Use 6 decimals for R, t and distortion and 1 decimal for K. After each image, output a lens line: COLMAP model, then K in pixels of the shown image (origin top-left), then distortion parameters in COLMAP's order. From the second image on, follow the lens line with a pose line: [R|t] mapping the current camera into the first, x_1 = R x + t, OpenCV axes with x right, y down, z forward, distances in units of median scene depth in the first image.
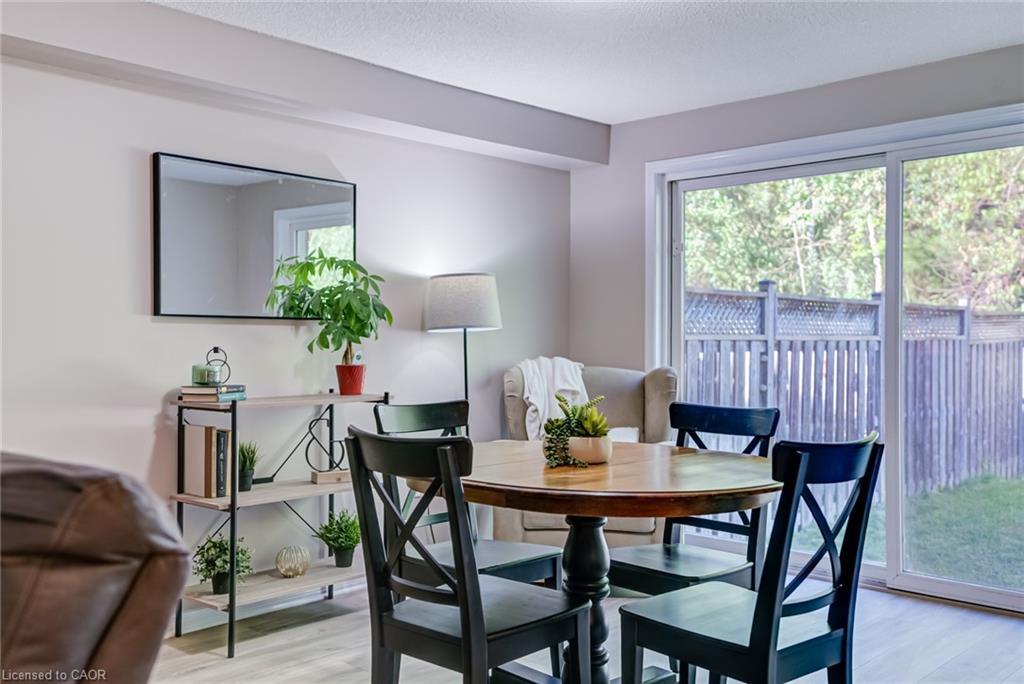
lens RADIAL K [[978.1, 0, 512.0], [0, 978.1, 342.0], [0, 0, 1]] dist [0.102484, 0.000163]
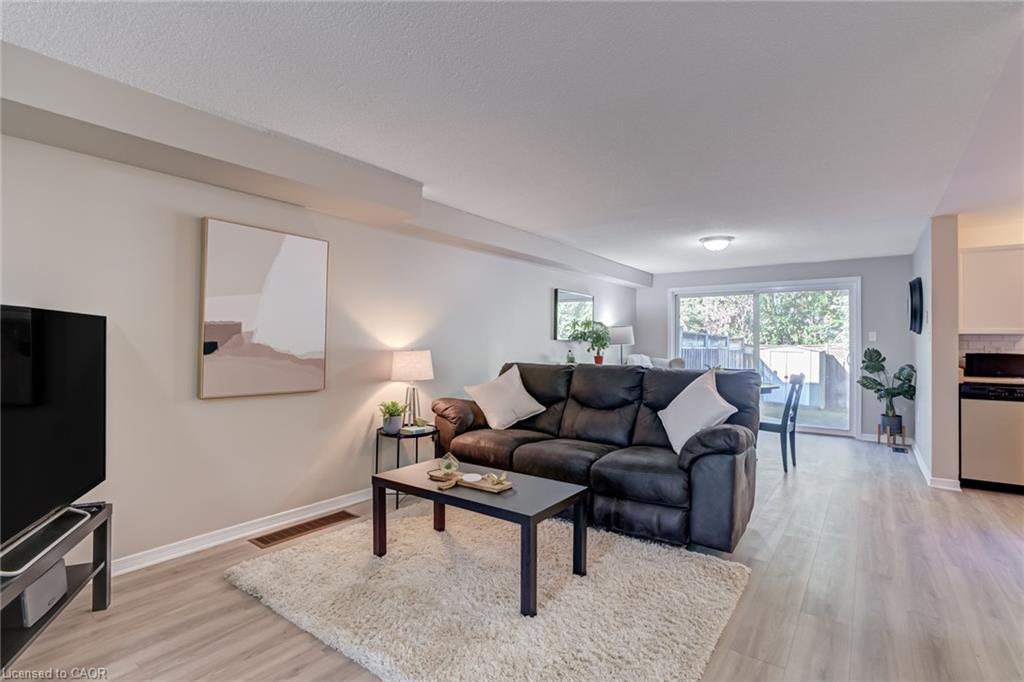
lens RADIAL K [[489.6, 0, 521.9], [0, 489.6, 335.2], [0, 0, 1]] dist [-0.022224, 0.000229]
pose [[0.991759, 0.011524, 0.127599, -0.601569], [-0.008469, 0.999665, -0.024460, -0.002724], [-0.127838, 0.023178, 0.991524, -0.485685]]
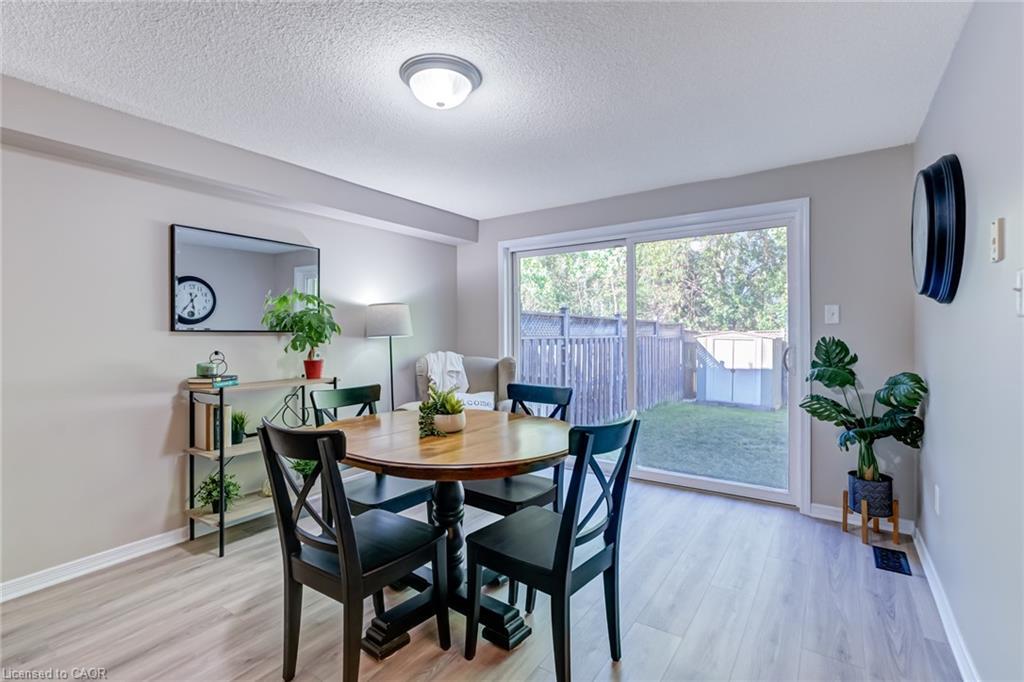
lens RADIAL K [[473.4, 0, 517.3], [0, 473.4, 335.3], [0, 0, 1]] dist [-0.000601, 0.000268]
pose [[0.988317, -0.007387, 0.152231, 0.048222], [0.007729, 0.999969, -0.001654, -0.013658], [-0.152214, 0.002811, 0.988344, 0.184468]]
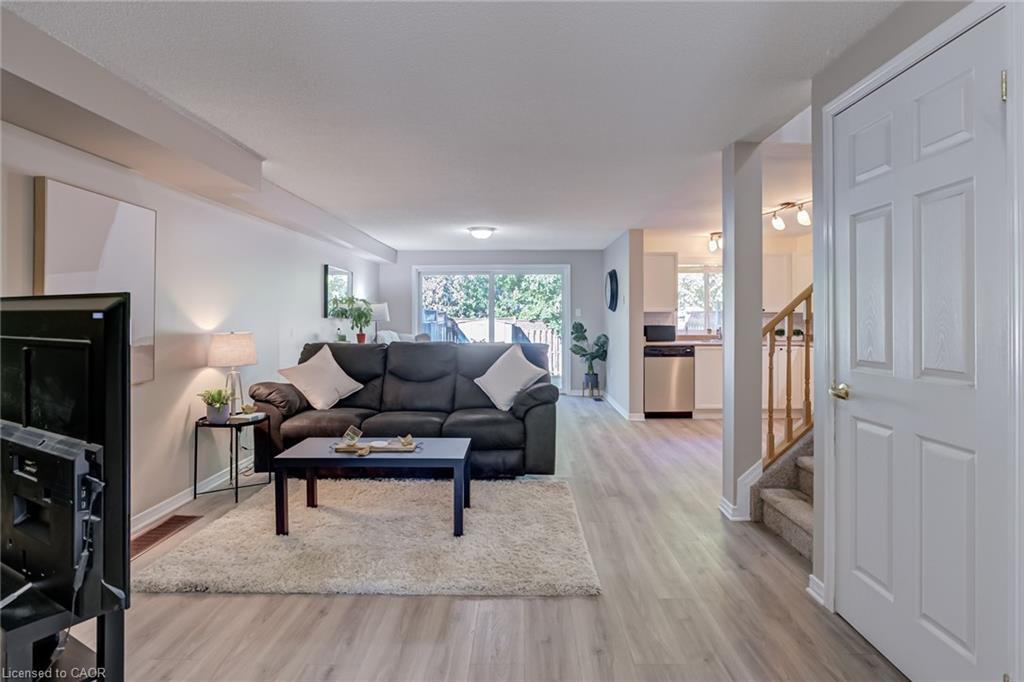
lens RADIAL K [[561.8, 0, 514.0], [0, 561.8, 317.3], [0, 0, 1]] dist [-0.023669, 0.000256]
pose [[0.740096, 0.000509, 0.672501, -0.979826], [0.005298, 0.999964, -0.006588, -0.012971], [-0.672480, 0.008439, 0.740067, -0.587908]]
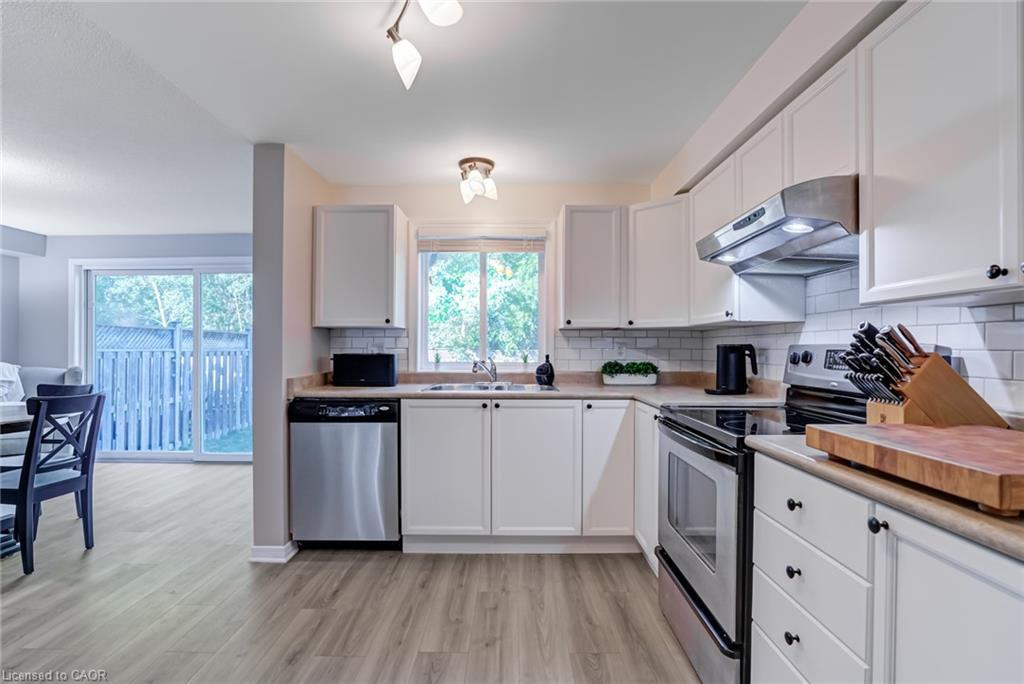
lens RADIAL K [[482.8, 0, 512.8], [0, 482.8, 348.6], [0, 0, 1]] dist [-0.031142, 0.000591]
pose [[0.733925, -0.002578, 0.679226, 0.187291], [0.005587, 0.999982, -0.002242, -0.002606], [-0.679207, 0.005441, 0.733926, -0.307591]]
